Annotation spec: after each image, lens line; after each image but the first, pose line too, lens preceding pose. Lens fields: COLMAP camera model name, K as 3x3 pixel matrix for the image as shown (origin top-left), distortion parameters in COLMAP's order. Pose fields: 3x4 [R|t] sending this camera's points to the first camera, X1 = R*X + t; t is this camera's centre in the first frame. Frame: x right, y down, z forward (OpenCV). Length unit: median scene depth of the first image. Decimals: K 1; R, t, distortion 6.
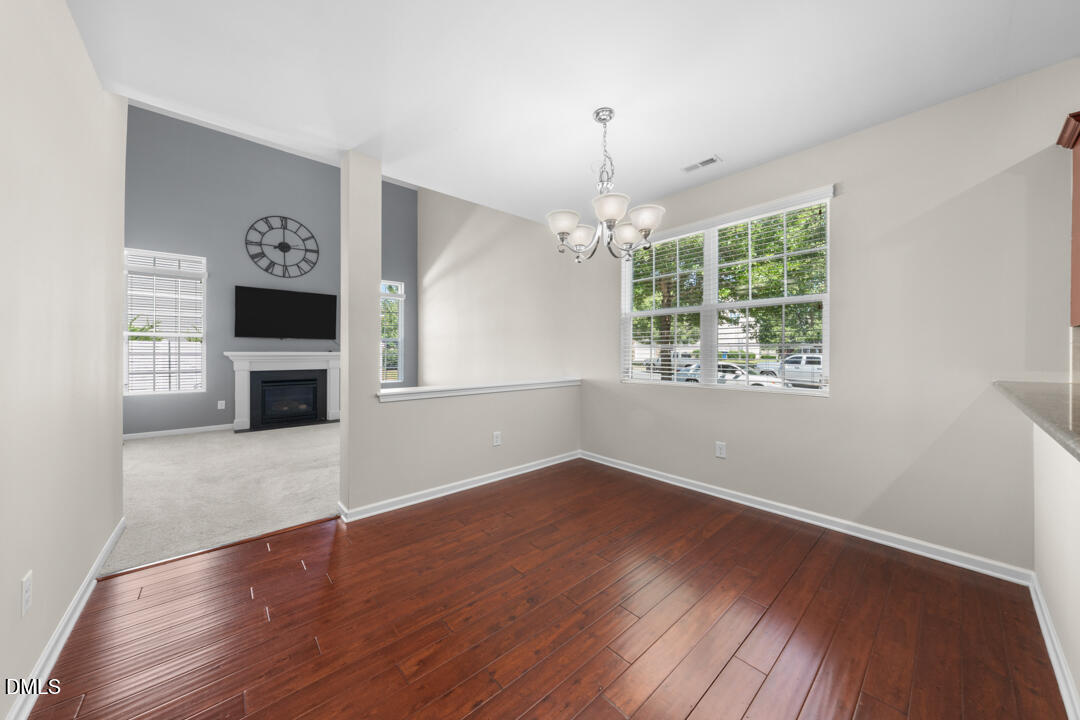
lens RADIAL K [[367.4, 0, 541.1], [0, 367.4, 350.9], [0, 0, 1]] dist [-0.000338, -0.000145]
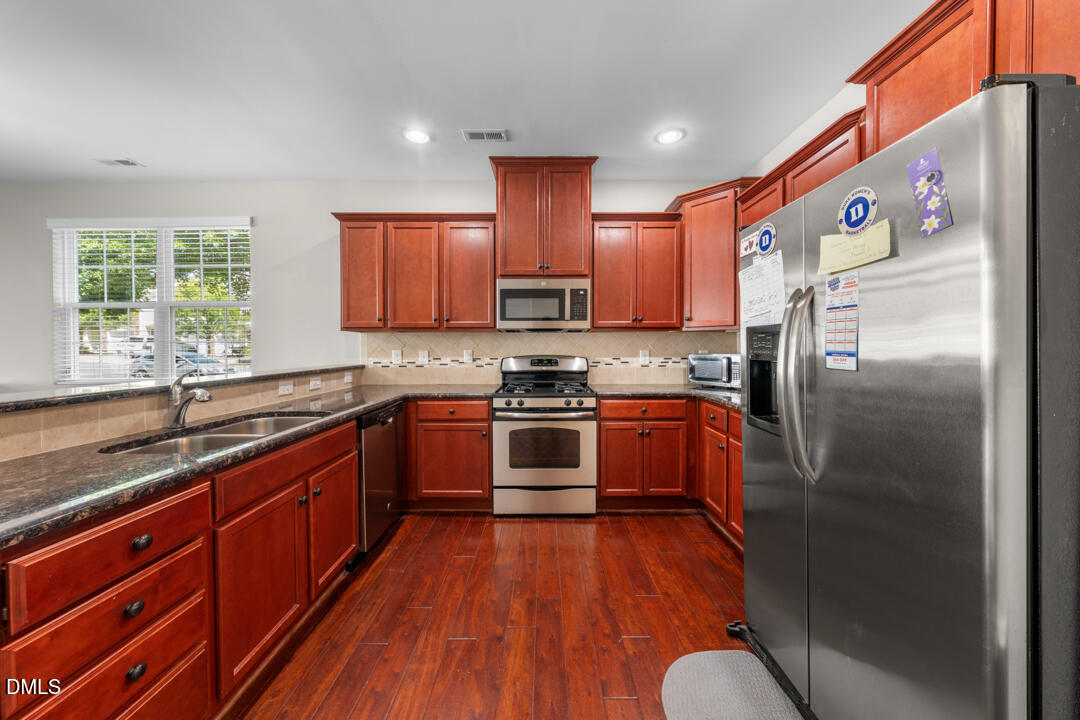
lens RADIAL K [[367.4, 0, 541.0], [0, 367.4, 352.1], [0, 0, 1]] dist [-0.000338, -0.000145]
pose [[0.666049, -0.013551, 0.745785, 0.214740], [0.004194, 0.999887, 0.014423, 0.002515], [-0.745896, -0.006478, 0.666030, -0.259552]]
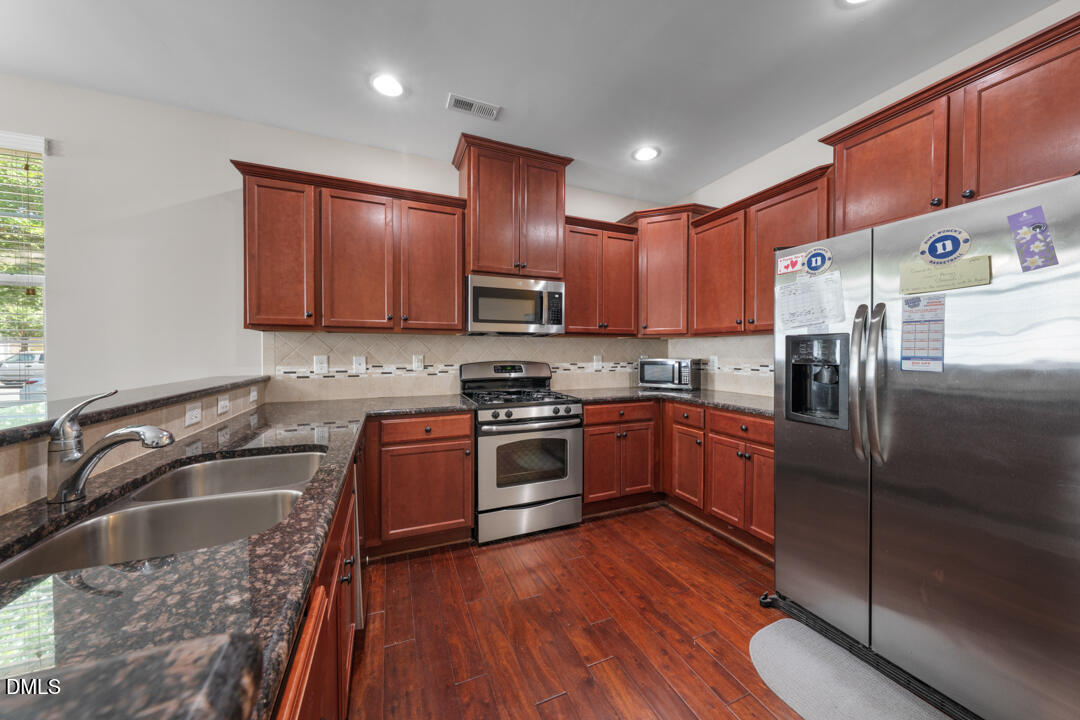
lens RADIAL K [[367.4, 0, 540.1], [0, 367.4, 357.5], [0, 0, 1]] dist [-0.000338, -0.000145]
pose [[0.320362, -0.015106, 0.947175, 0.161854], [0.001142, 0.999878, 0.015560, 0.002284], [-0.947294, -0.003903, 0.320341, -0.109215]]
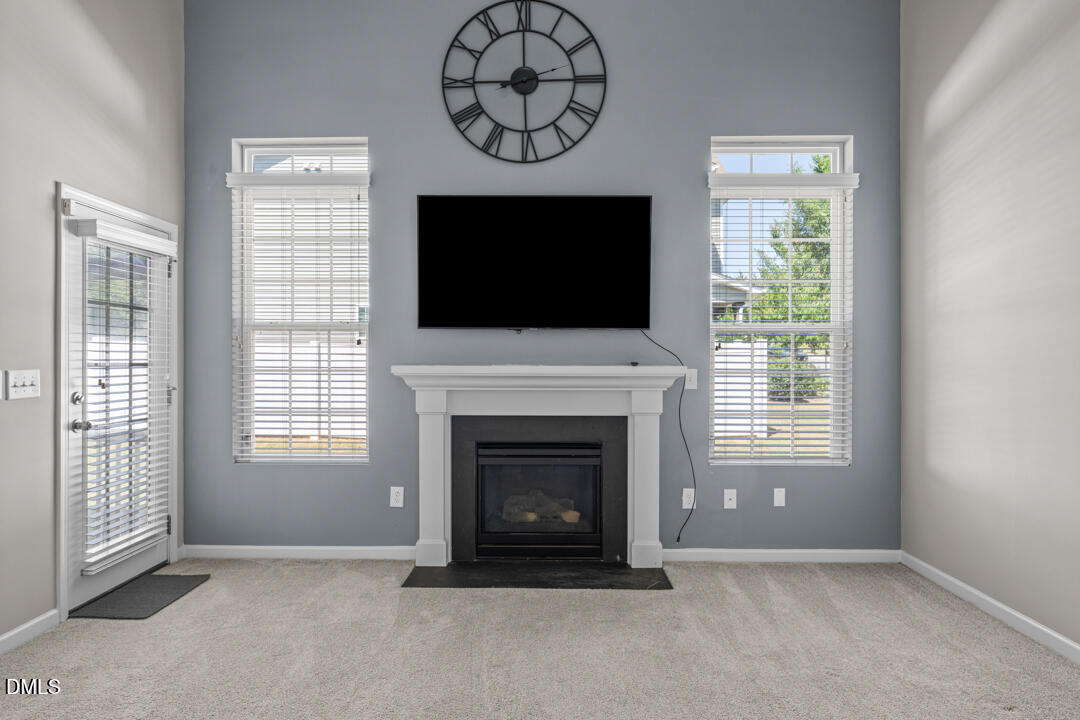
lens RADIAL K [[603.3, 0, 537.2], [0, 603.3, 358.7], [0, 0, 1]] dist [-0.002887, -0.000504]
pose [[0.741310, -0.002594, -0.671158, -0.295664], [0.000711, 0.999995, -0.003079, -0.002478], [0.671163, 0.001805, 0.741308, 0.581653]]
